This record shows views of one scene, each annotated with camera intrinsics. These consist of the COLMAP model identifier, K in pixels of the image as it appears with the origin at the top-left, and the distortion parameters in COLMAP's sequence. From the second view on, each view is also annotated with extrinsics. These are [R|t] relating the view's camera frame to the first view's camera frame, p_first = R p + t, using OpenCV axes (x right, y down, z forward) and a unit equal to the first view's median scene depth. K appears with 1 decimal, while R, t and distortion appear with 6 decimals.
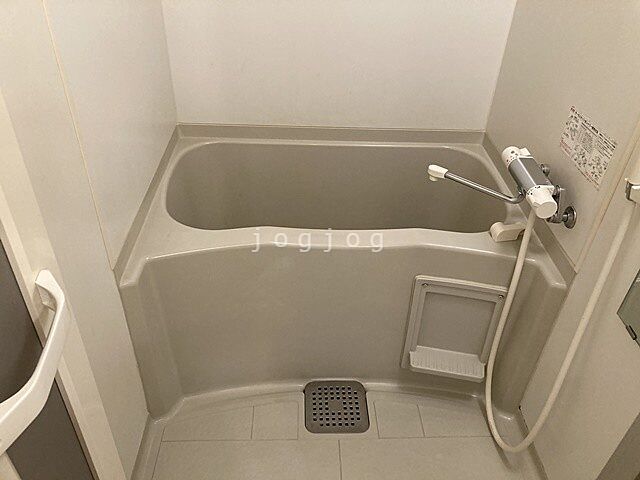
lens RADIAL K [[524.5, 0, 320.4], [0, 524.5, 239.2], [0, 0, 1]] dist [0.041876, -0.033119]
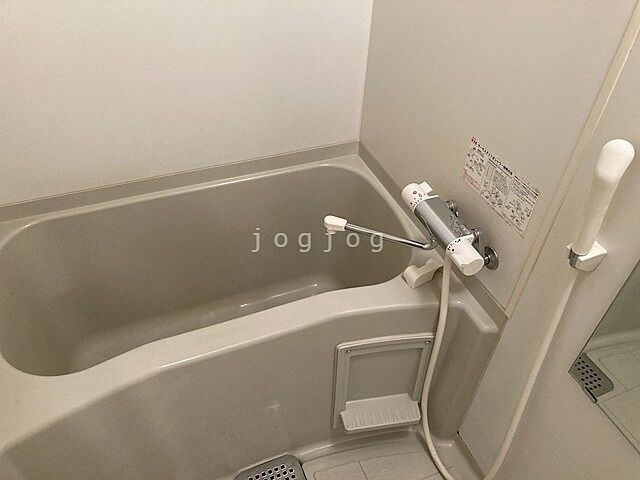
lens RADIAL K [[524.5, 0, 317.3], [0, 524.5, 240.9], [0, 0, 1]] dist [0.041876, -0.033119]
pose [[0.937551, -0.240738, 0.251085, -0.026843], [0.208277, 0.966639, 0.149097, -0.242000], [-0.278602, -0.087491, 0.956413, 0.193673]]
